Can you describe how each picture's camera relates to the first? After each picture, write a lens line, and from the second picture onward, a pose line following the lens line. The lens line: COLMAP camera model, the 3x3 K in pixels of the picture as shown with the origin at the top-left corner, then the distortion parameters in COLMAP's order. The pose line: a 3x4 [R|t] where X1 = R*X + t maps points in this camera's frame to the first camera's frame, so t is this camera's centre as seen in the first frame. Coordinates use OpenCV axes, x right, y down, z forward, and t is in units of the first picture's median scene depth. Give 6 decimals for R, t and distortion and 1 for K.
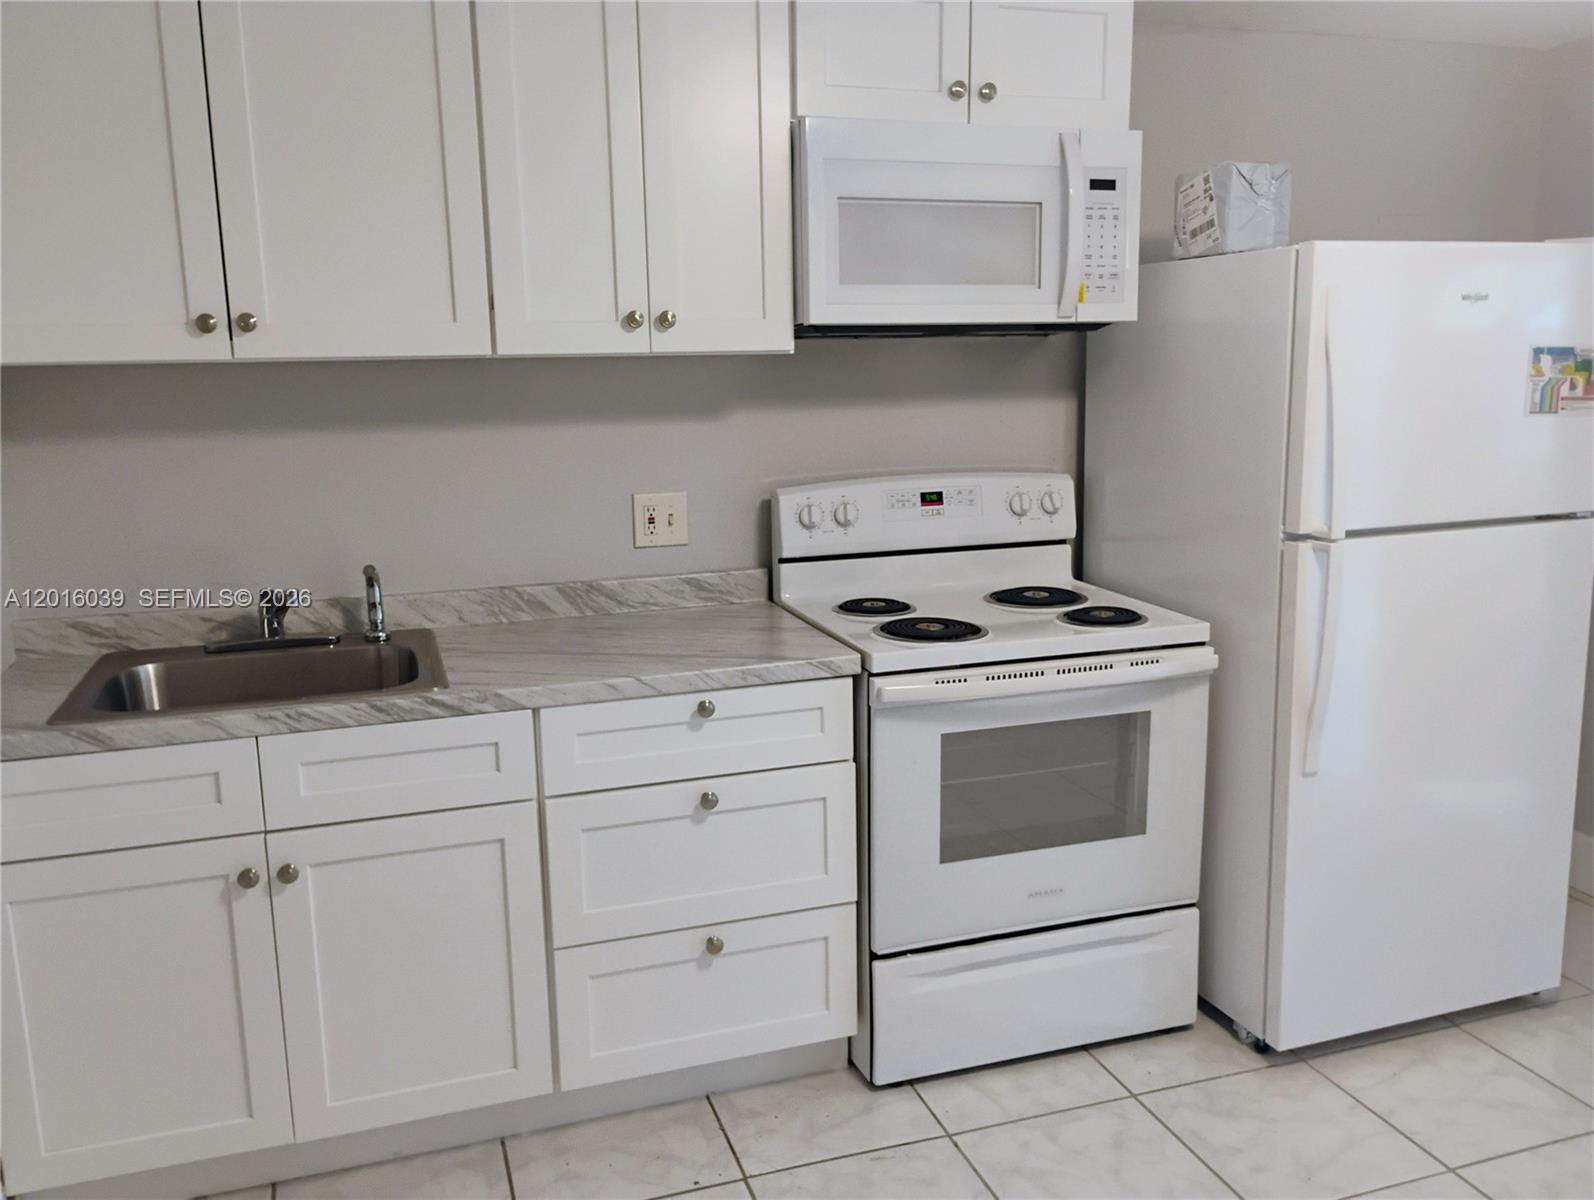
lens RADIAL K [[1324.2, 0, 807.8], [0, 1324.2, 593.3], [0, 0, 1]] dist [0.013501, 0.014118]
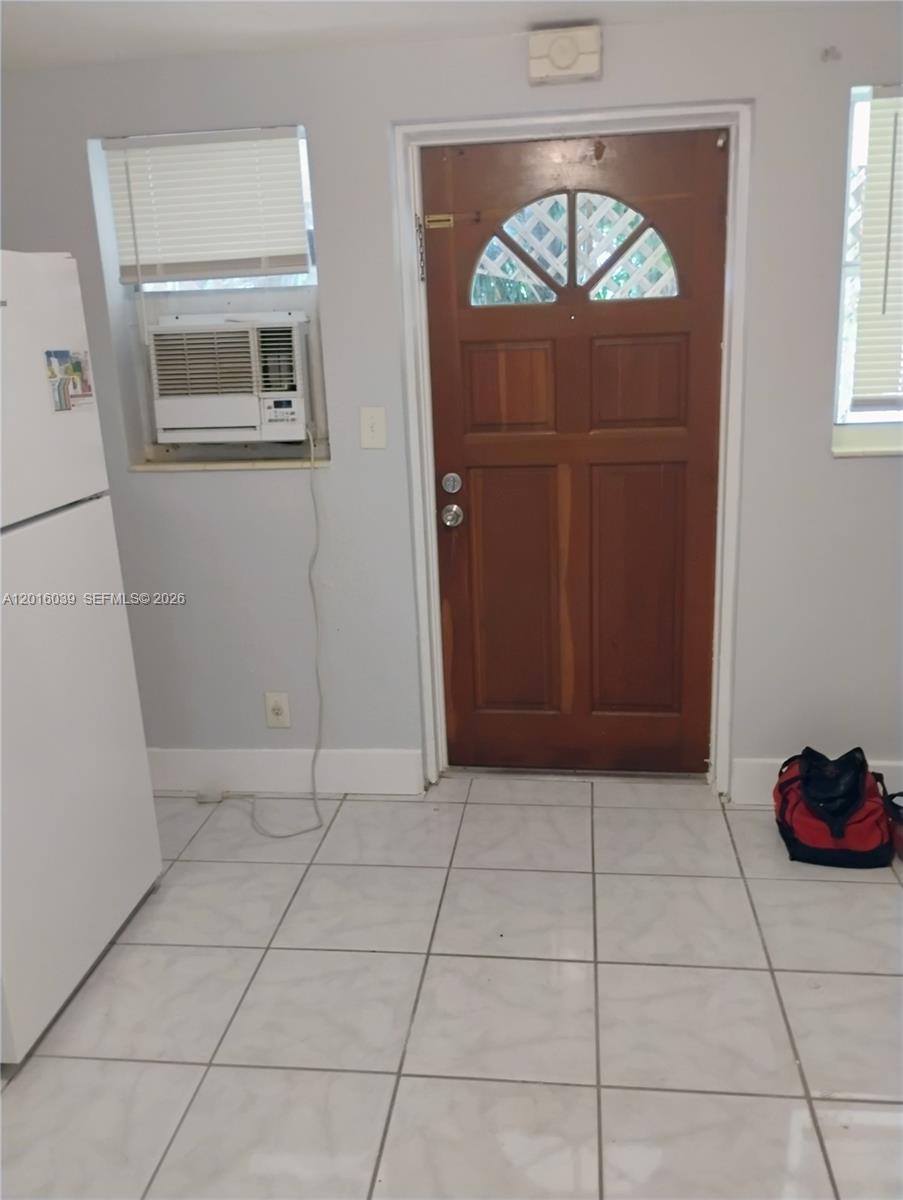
lens RADIAL K [[996.9, 0, 451.5], [0, 996.9, 600.0], [0, 0, 1]] dist [0.013501, 0.014118]
pose [[0.434839, -0.239649, 0.868034, -0.077925], [0.199406, 0.965633, 0.166703, -0.055924], [-0.878153, 0.100602, 0.467682, 0.333697]]
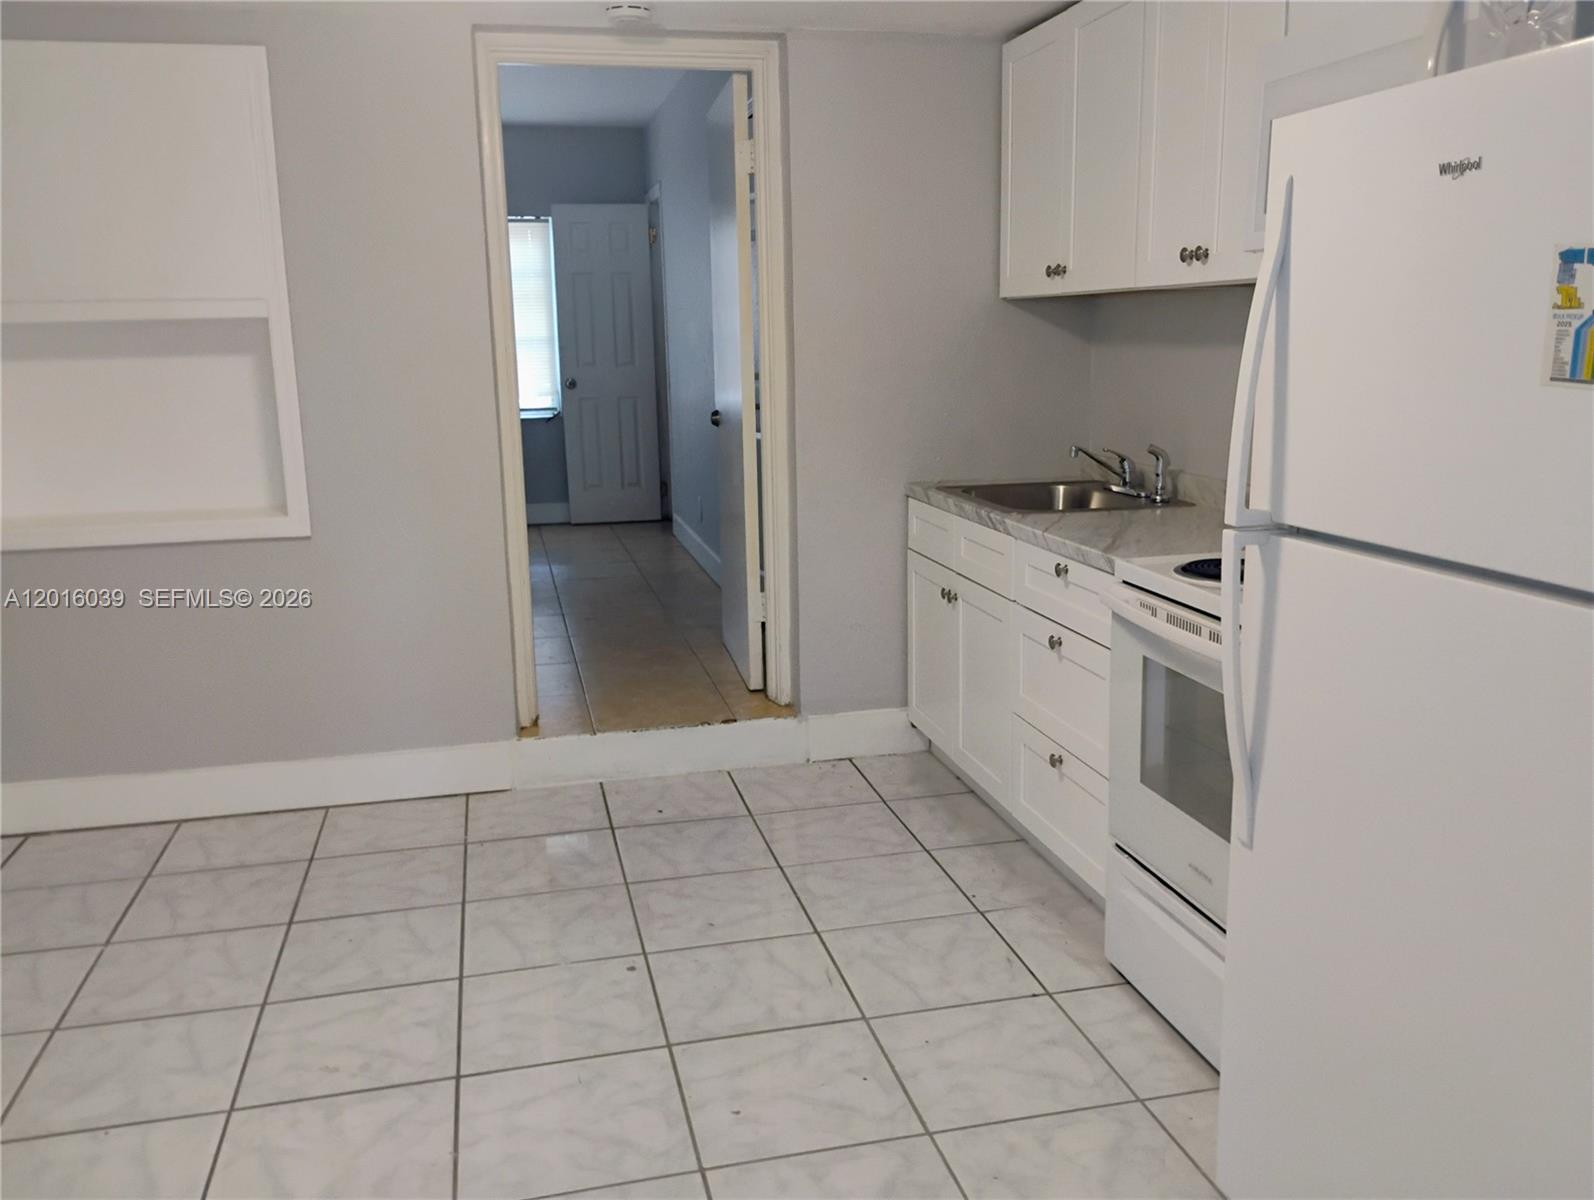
lens RADIAL K [[1324.2, 0, 807.8], [0, 1324.2, 593.3], [0, 0, 1]] dist [0.013501, 0.014118]
pose [[-0.090566, 0.210937, -0.973295, 1.083569], [-0.163270, 0.960943, 0.223452, -0.124503], [0.982416, 0.179147, -0.052590, 0.761507]]
